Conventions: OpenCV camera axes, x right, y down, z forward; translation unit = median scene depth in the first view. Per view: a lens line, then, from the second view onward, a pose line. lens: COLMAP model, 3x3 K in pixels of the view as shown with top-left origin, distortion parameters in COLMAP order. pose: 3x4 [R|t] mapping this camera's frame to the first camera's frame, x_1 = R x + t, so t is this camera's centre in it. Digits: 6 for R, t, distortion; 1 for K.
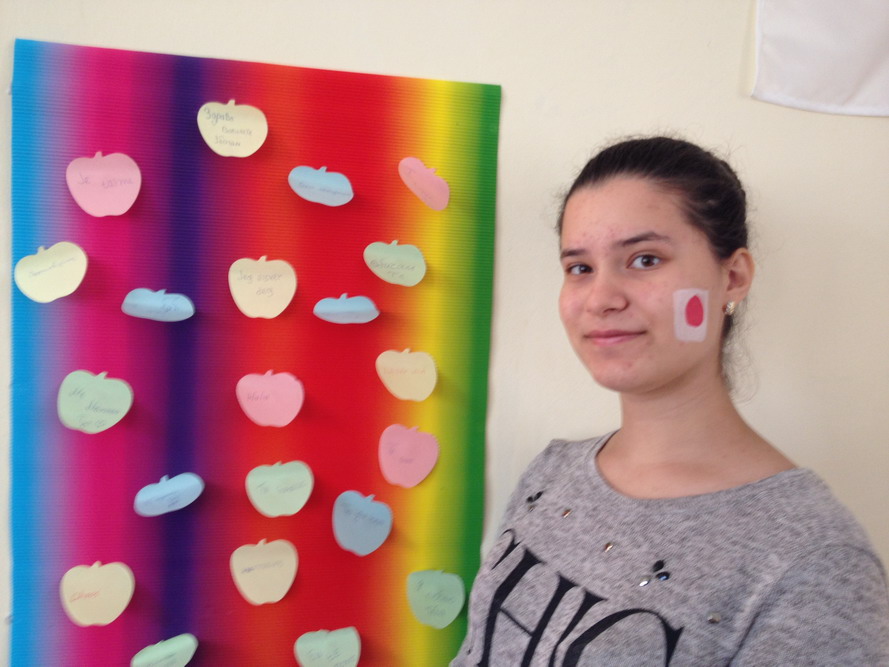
lens RADIAL K [[717.2, 0, 442.4], [0, 717.2, 331.8], [0, 0, 1]] dist [0.010195, -0.002875]
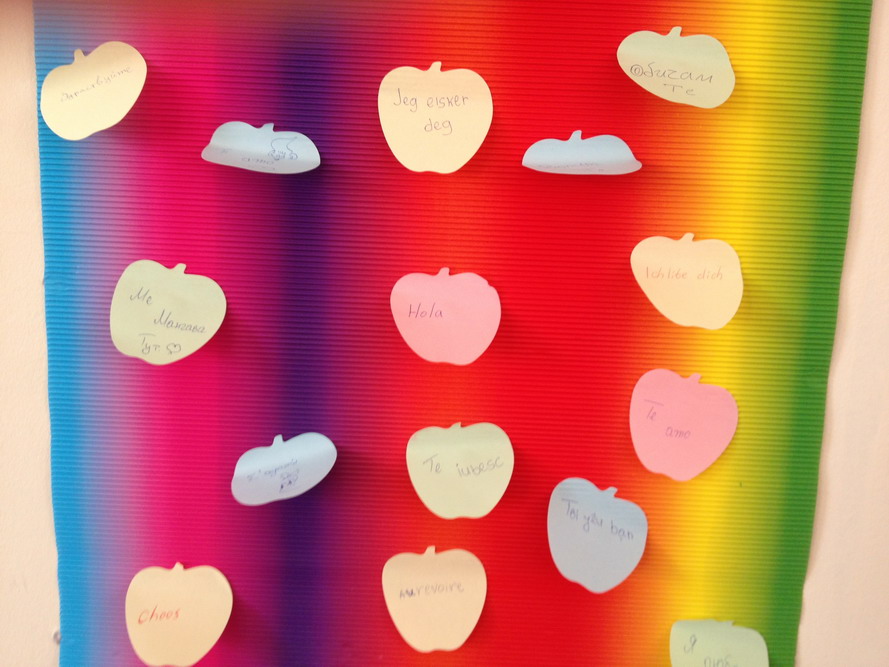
lens RADIAL K [[717.2, 0, 442.4], [0, 717.2, 331.8], [0, 0, 1]] dist [0.010195, -0.002875]
pose [[0.971021, 0.029524, -0.237162, -0.105345], [-0.010892, 0.996776, 0.079492, 0.060376], [0.238744, -0.074605, 0.968212, 0.440475]]
